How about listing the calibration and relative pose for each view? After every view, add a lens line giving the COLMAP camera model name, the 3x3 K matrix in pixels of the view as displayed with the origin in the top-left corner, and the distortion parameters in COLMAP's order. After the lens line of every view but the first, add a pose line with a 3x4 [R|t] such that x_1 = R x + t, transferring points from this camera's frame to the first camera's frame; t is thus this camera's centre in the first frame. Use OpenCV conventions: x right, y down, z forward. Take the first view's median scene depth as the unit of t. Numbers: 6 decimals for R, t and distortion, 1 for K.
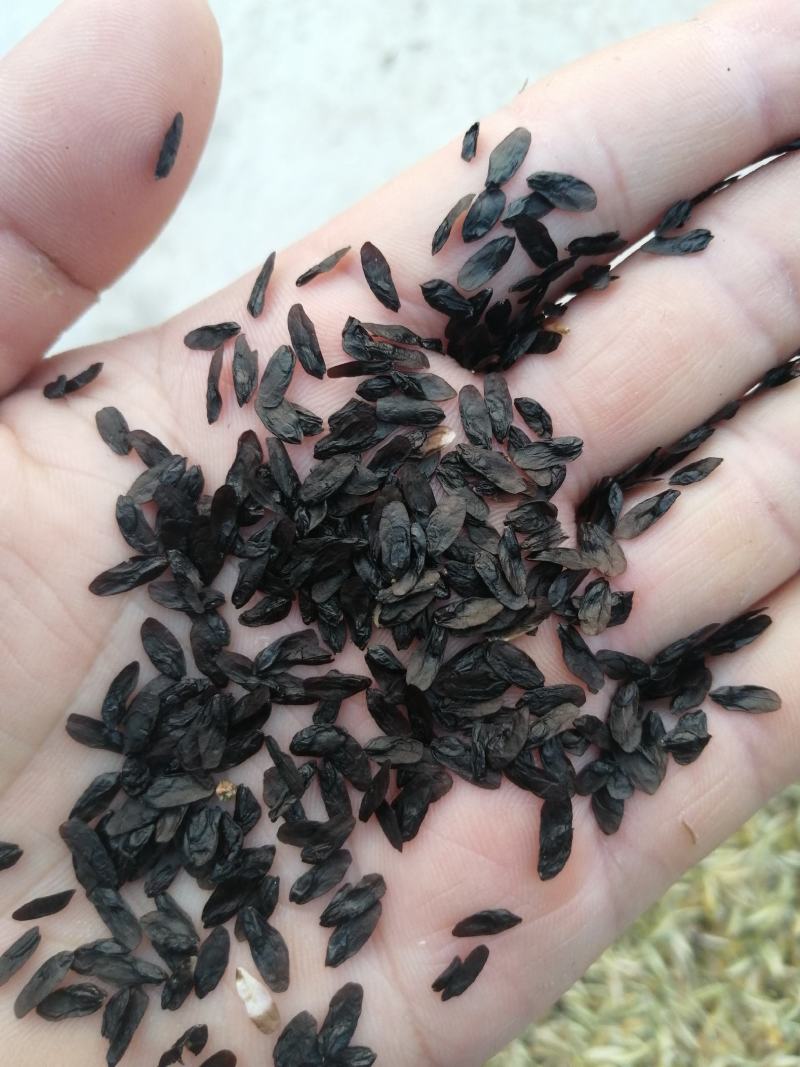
lens RADIAL K [[858.9, 0, 400.0], [0, 858.9, 533.5], [0, 0, 1]] dist [0.105205, -0.203480]
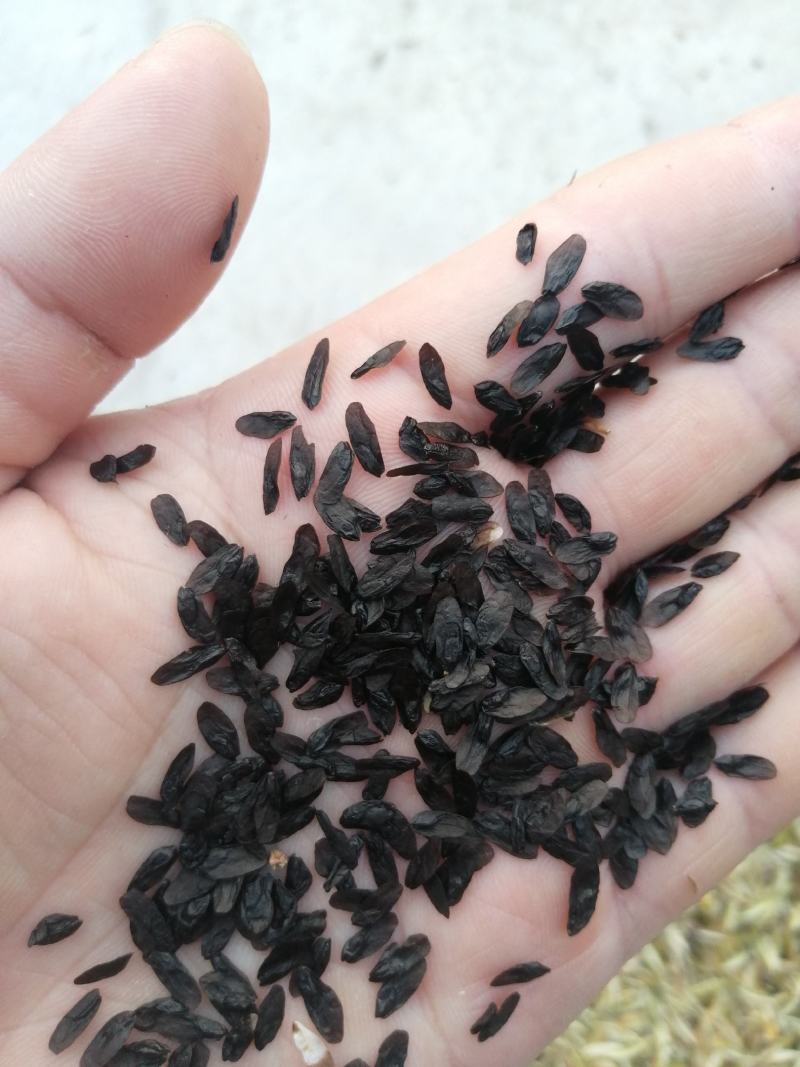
lens RADIAL K [[858.9, 0, 400.0], [0, 858.9, 533.5], [0, 0, 1]] dist [0.105205, -0.203480]
pose [[0.993006, 0.014931, 0.117116, -0.184996], [-0.026715, 0.994658, 0.099711, -0.213937], [-0.115001, -0.102142, 0.988100, -0.027899]]
